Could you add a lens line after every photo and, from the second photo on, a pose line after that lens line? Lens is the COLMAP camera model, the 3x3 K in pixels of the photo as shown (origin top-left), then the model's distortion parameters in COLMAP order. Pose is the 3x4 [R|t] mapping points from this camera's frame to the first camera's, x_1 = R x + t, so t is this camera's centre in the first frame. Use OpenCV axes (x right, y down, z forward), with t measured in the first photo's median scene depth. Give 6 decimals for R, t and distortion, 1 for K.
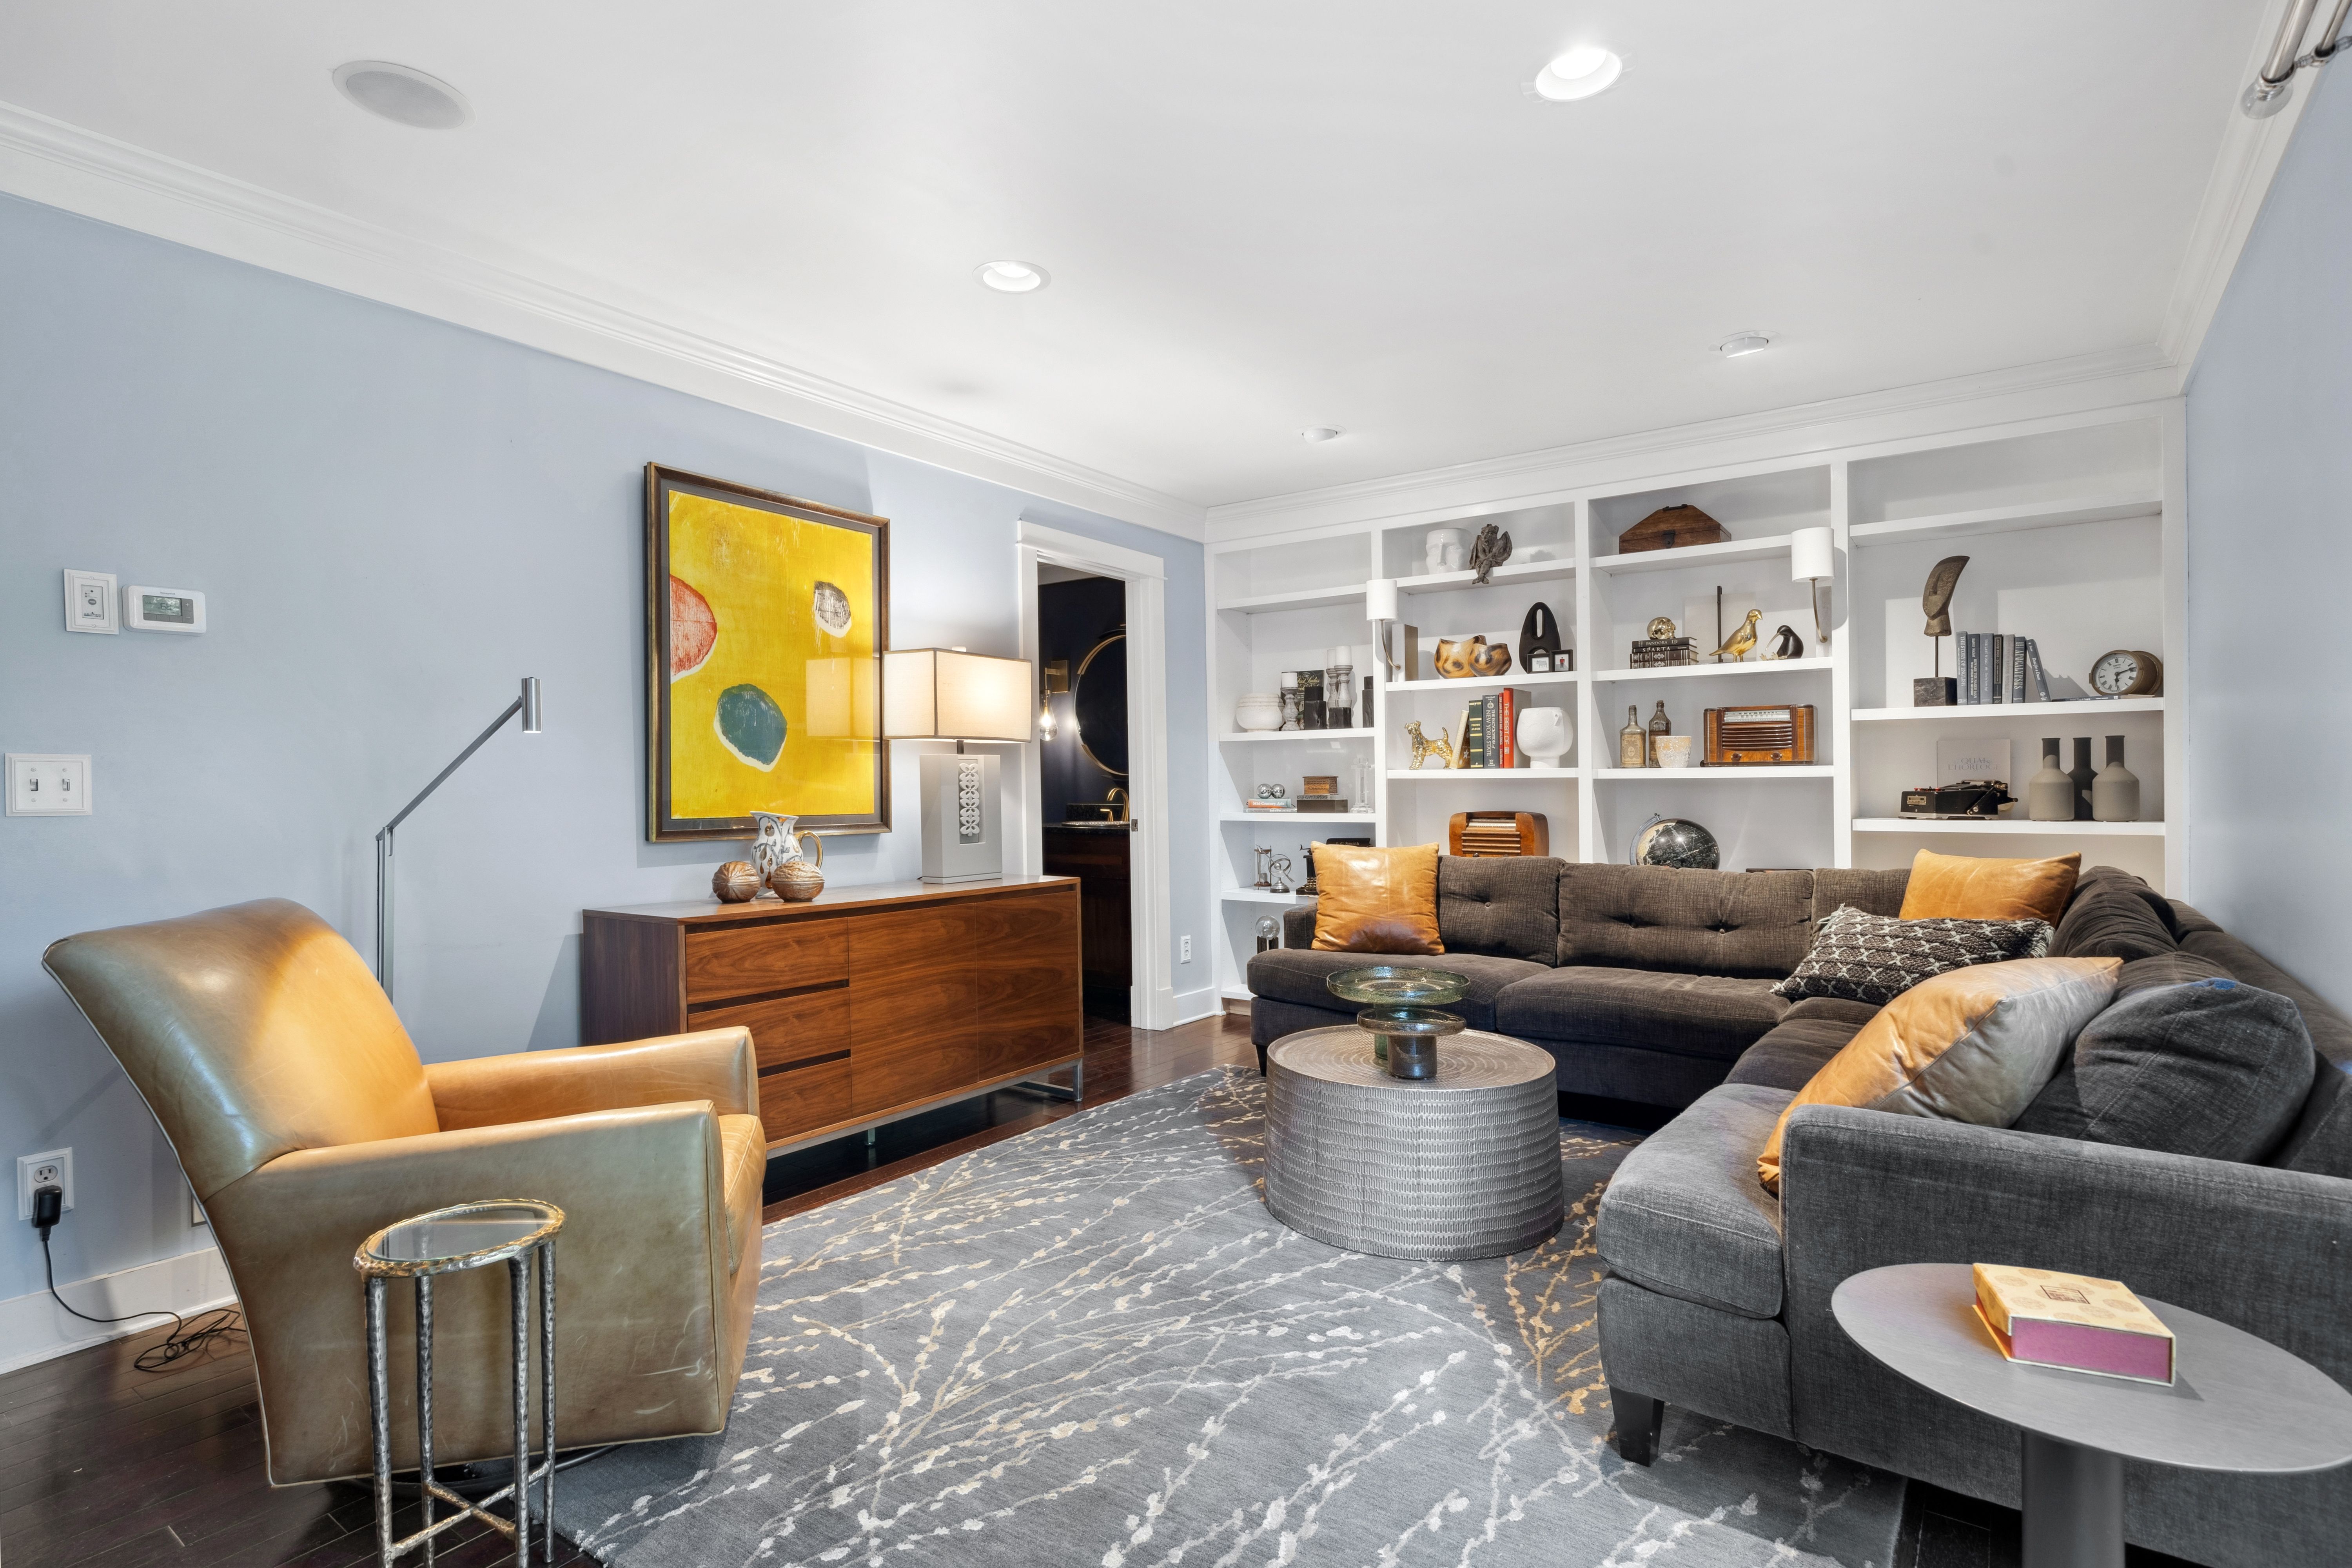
lens RADIAL K [[1171.1, 0, 1176.0], [0, 1171.1, 784.0], [0, 0, 1]] dist [0.000615, 0.000967]
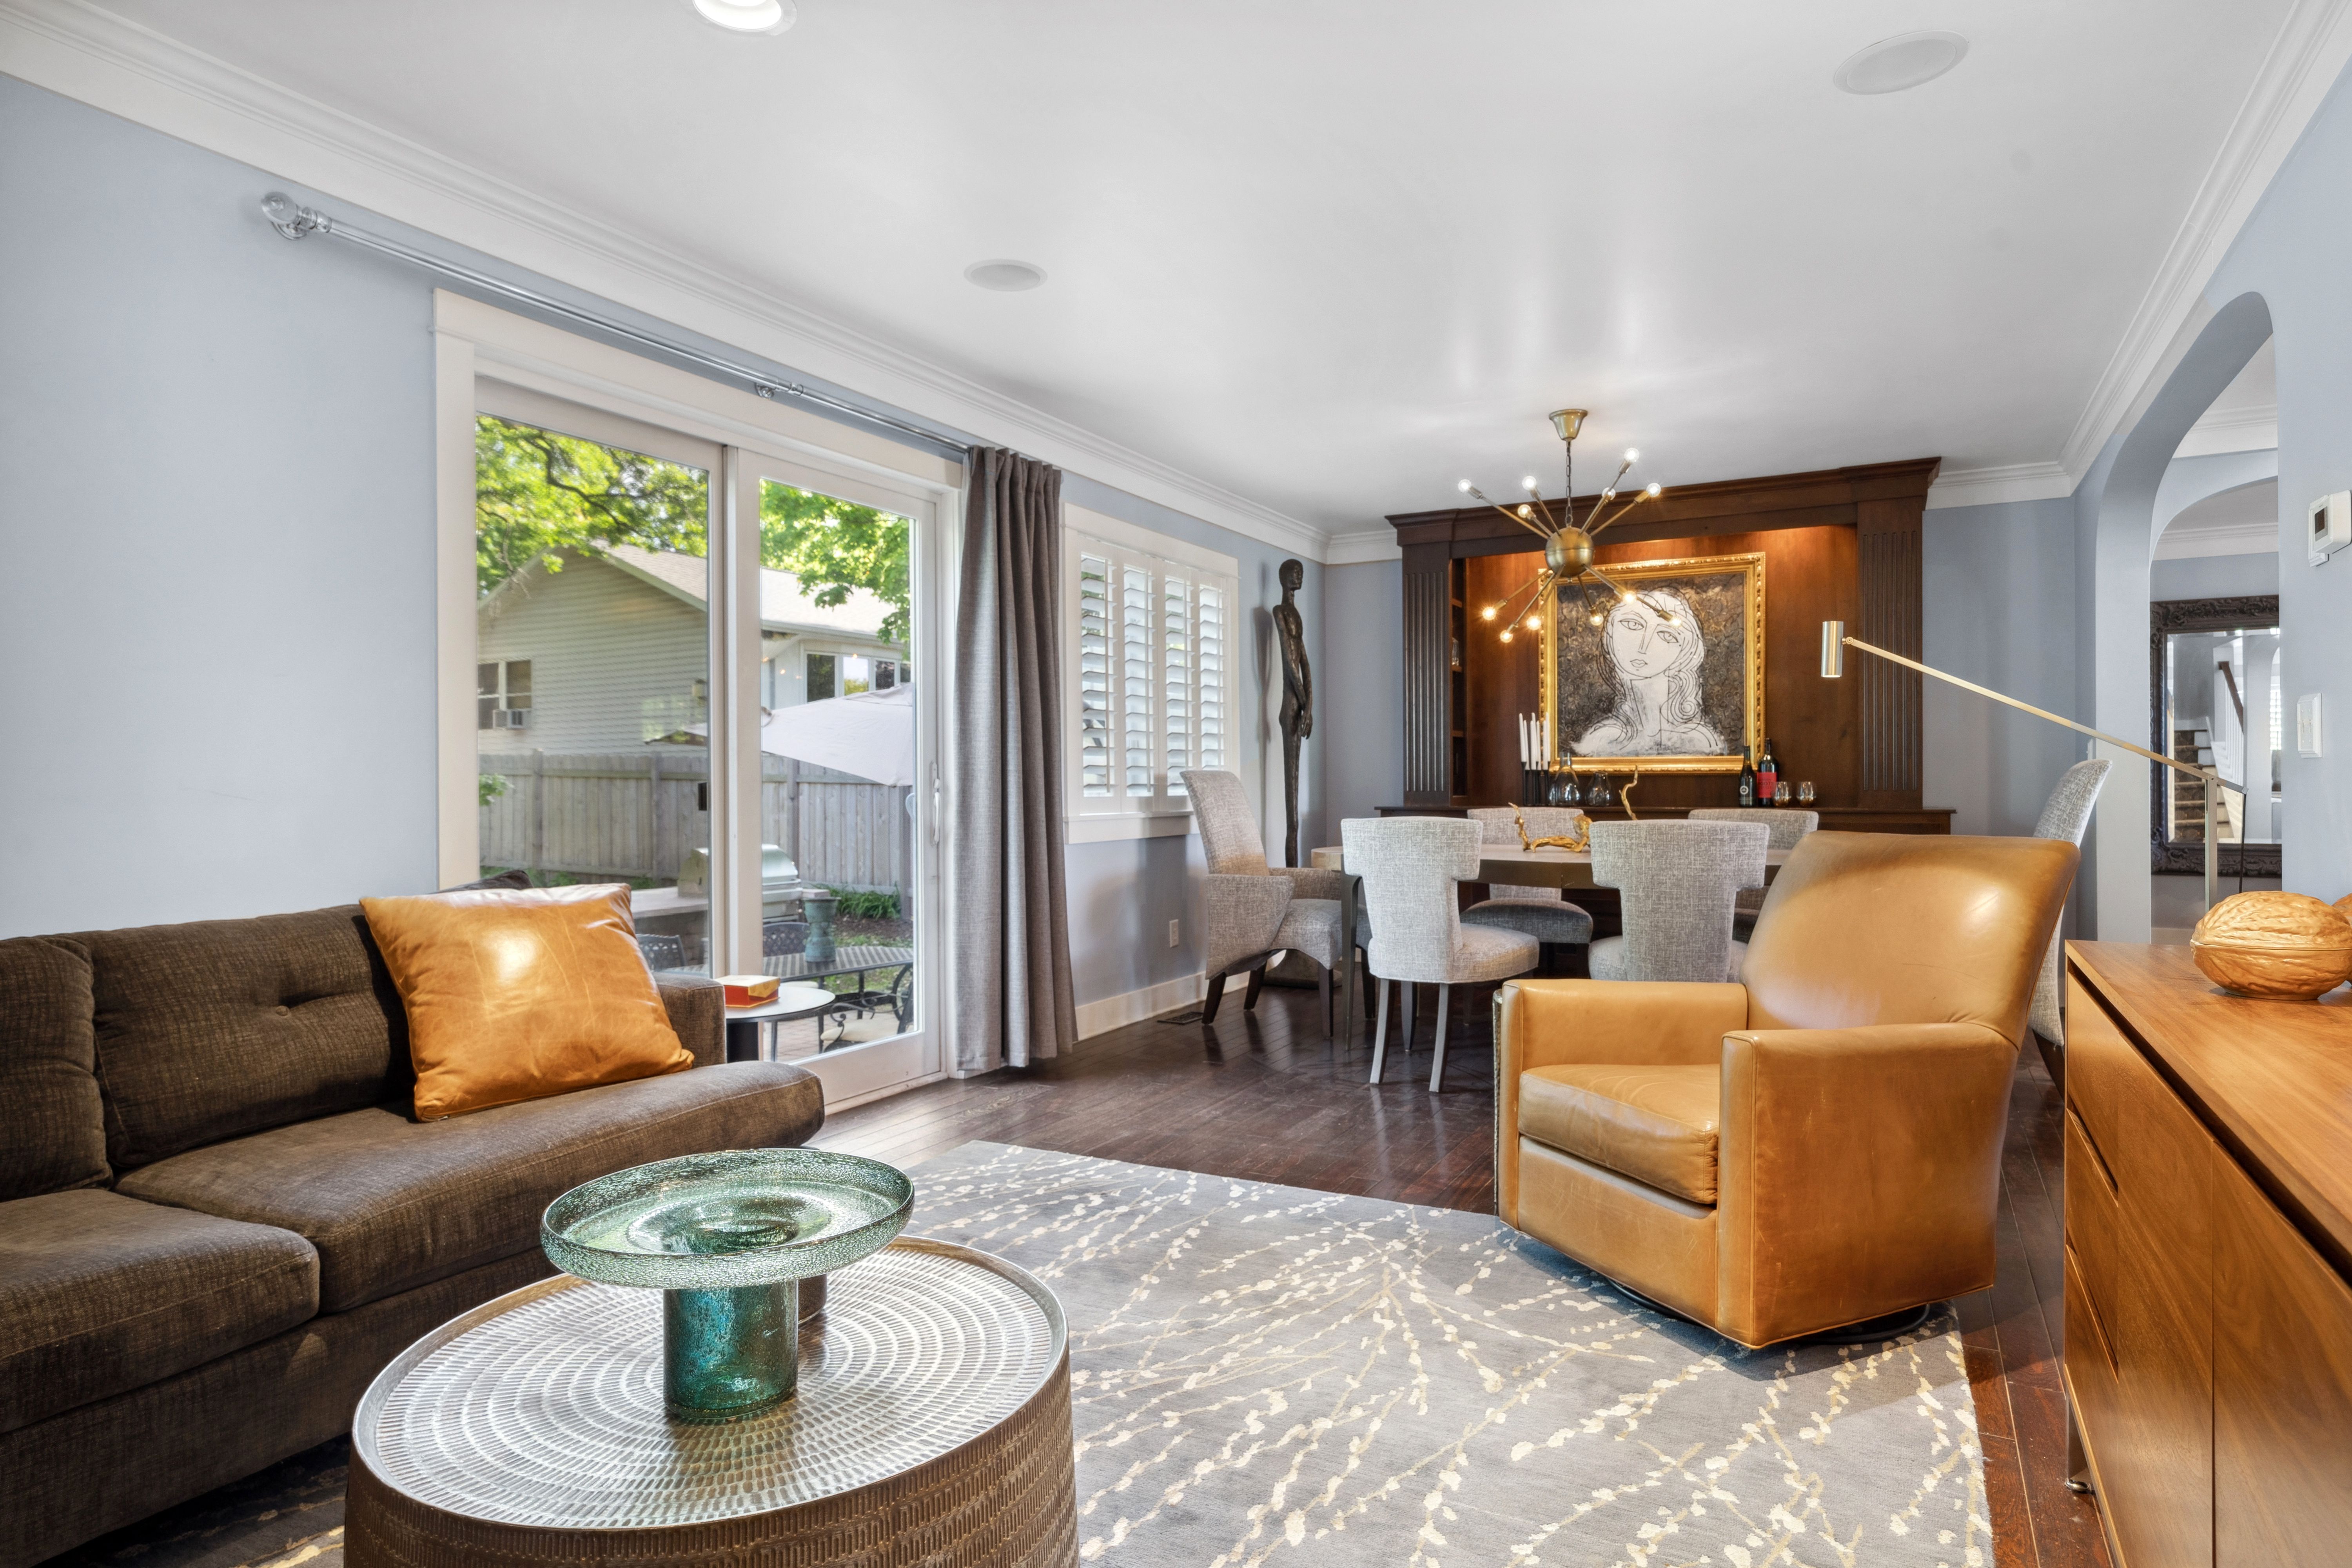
lens RADIAL K [[1297.3, 0, 1175.2], [0, 1297.3, 777.7], [0, 0, 1]] dist [-0.001190, 0.000056]
pose [[-0.992681, 0.021360, -0.118858, 0.120372], [0.022302, 0.999730, -0.006595, 0.035469], [0.118685, -0.009197, -0.992889, 1.958548]]
